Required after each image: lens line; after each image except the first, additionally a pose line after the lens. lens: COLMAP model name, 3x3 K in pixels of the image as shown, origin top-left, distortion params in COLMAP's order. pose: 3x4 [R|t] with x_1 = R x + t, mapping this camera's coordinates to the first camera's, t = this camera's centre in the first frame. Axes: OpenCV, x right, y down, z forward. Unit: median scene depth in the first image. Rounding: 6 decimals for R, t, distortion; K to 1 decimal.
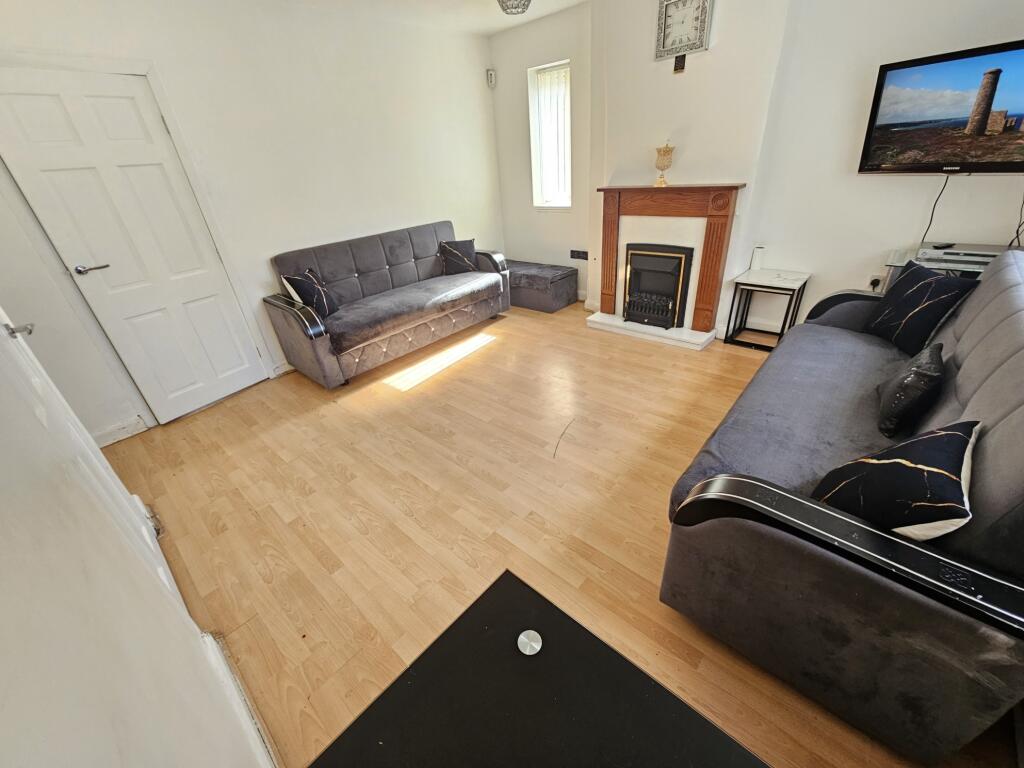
lens RADIAL K [[418.5, 0, 509.1], [0, 418.5, 390.5], [0, 0, 1]] dist [0.000177, -0.000769]
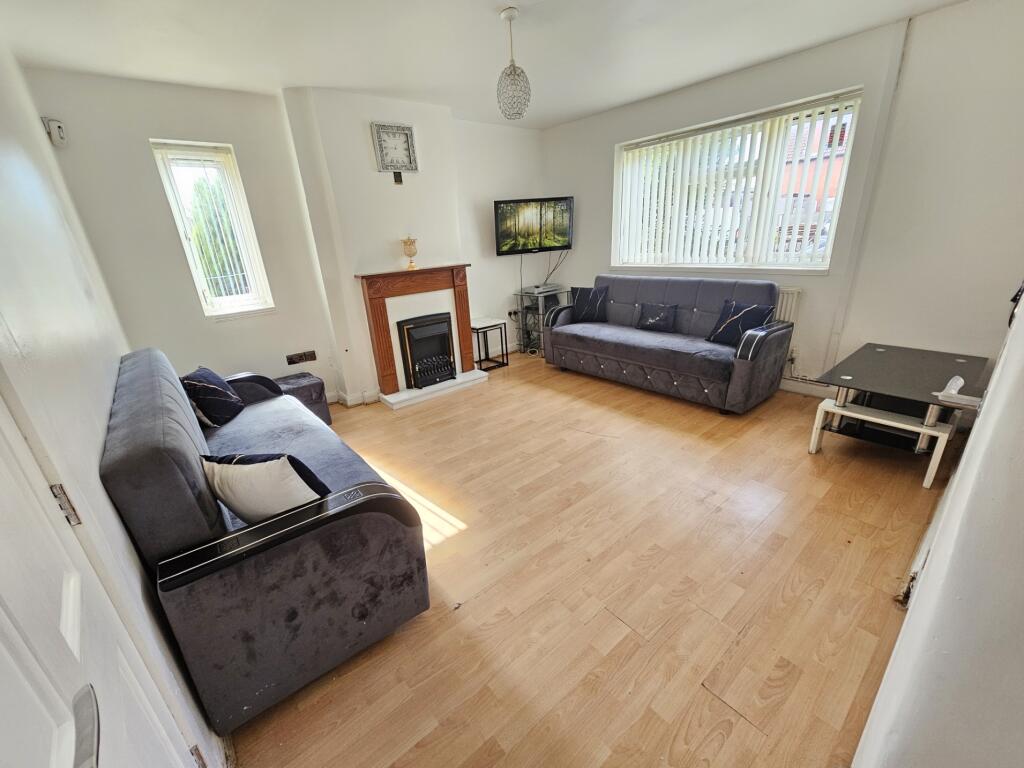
lens RADIAL K [[418.5, 0, 509.1], [0, 418.5, 390.5], [0, 0, 1]] dist [0.000177, -0.000769]
pose [[0.145644, -0.281859, 0.948337, -0.914847], [0.528532, 0.832475, 0.166252, -0.289935], [-0.836326, 0.477013, 0.270217, 0.697197]]
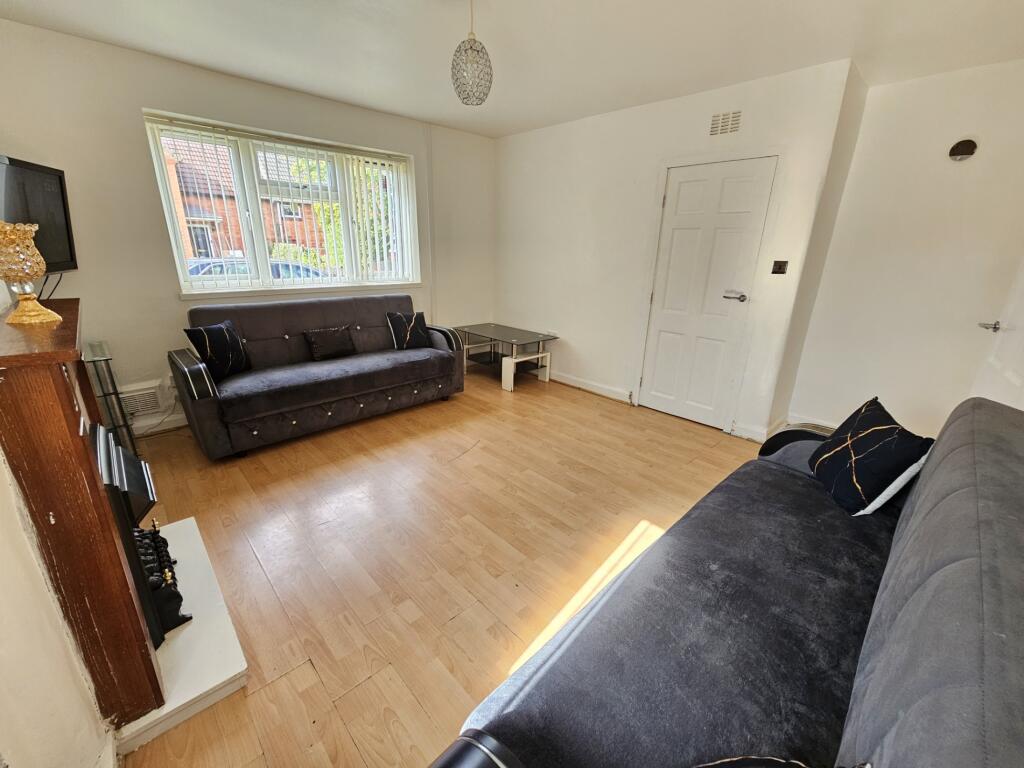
lens RADIAL K [[418.5, 0, 509.1], [0, 418.5, 390.5], [0, 0, 1]] dist [0.000177, -0.000769]
pose [[-0.995495, 0.028692, 0.090368, -0.094567], [0.086513, 0.664876, 0.741927, -0.776902], [-0.038796, 0.746402, -0.664363, 1.443799]]
